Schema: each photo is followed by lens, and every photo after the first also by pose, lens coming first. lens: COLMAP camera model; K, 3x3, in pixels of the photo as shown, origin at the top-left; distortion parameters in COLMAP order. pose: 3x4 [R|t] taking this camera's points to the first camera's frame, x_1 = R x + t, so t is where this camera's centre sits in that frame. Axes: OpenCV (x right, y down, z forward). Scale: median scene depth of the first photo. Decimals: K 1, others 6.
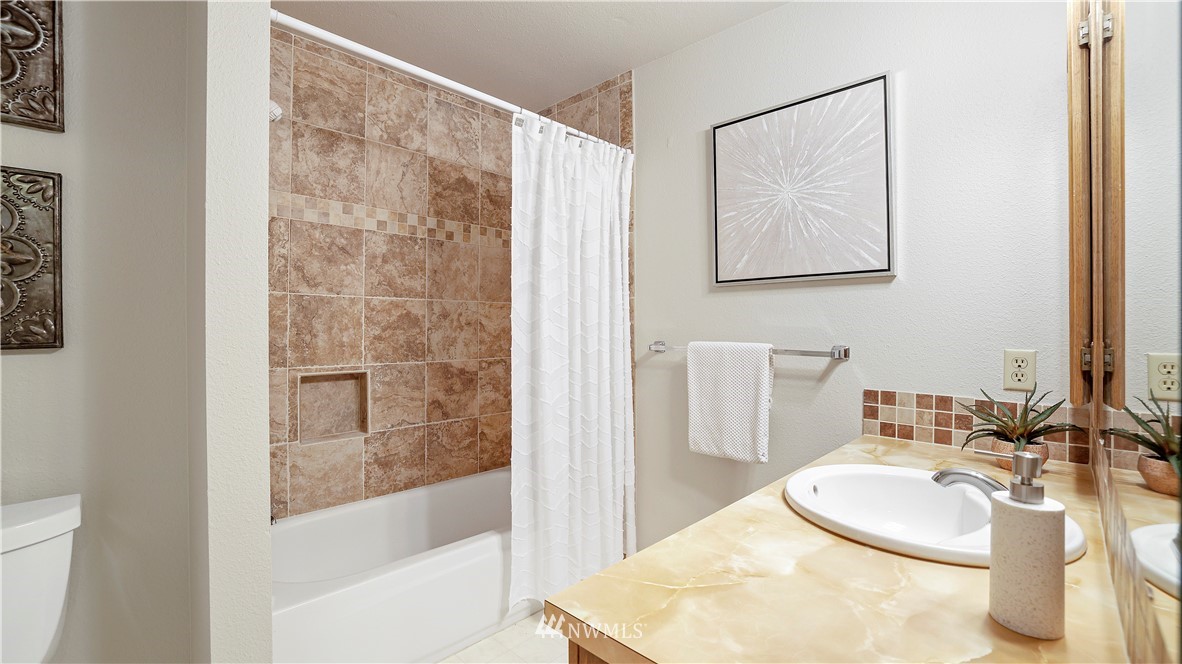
lens RADIAL K [[509.2, 0, 595.8], [0, 509.2, 331.7], [0, 0, 1]] dist [-0.038778, 0.010411]
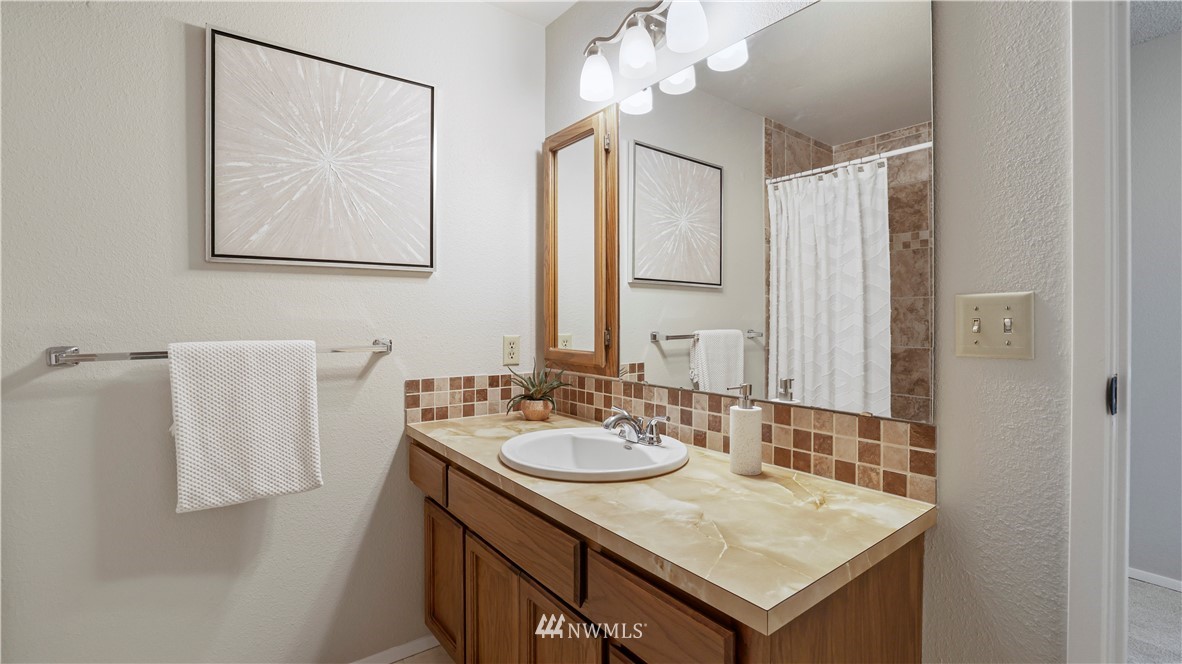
lens RADIAL K [[509.2, 0, 593.7], [0, 509.2, 323.0], [0, 0, 1]] dist [-0.038778, 0.010411]
pose [[0.152631, -0.009474, 0.988238, -0.448299], [0.012103, 0.999897, 0.007716, -0.005661], [-0.988209, 0.010783, 0.152730, 0.491170]]
